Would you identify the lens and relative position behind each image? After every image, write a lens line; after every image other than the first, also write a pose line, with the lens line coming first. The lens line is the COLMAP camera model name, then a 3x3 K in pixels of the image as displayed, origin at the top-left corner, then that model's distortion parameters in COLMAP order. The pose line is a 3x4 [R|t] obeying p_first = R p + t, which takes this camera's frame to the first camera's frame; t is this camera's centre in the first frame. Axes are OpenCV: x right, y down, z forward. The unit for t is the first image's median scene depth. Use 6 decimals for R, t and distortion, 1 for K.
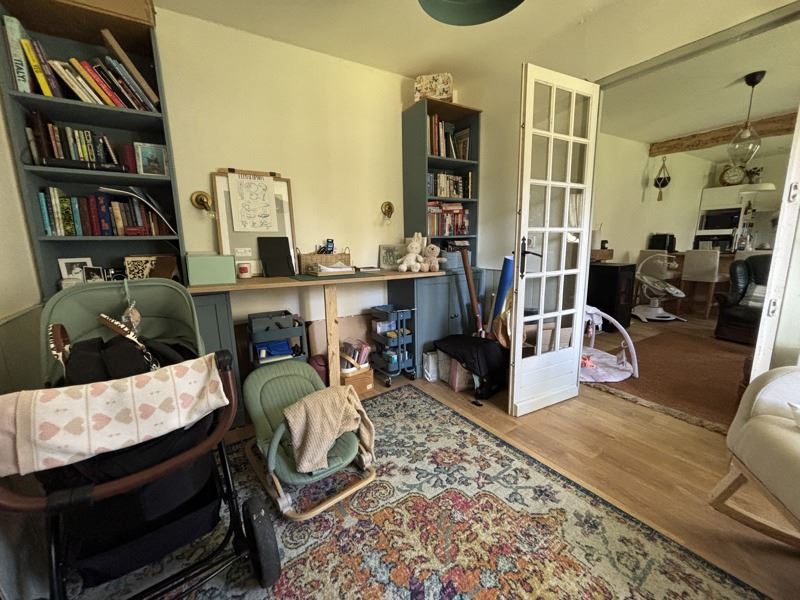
lens RADIAL K [[321.9, 0, 400.9], [0, 321.9, 301.1], [0, 0, 1]] dist [-0.001703, -0.000121]
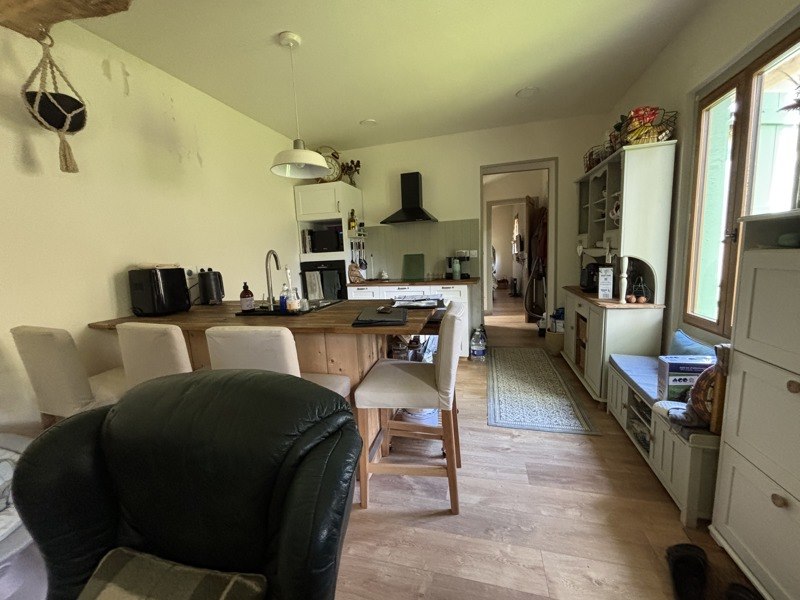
lens RADIAL K [[321.9, 0, 400.2], [0, 321.9, 299.6], [0, 0, 1]] dist [-0.001703, -0.000121]
pose [[0.725542, -0.110138, 0.679307, 0.688011], [0.150041, 0.988680, 0.000045, -0.114740], [-0.671622, 0.101891, 0.733854, 0.468482]]
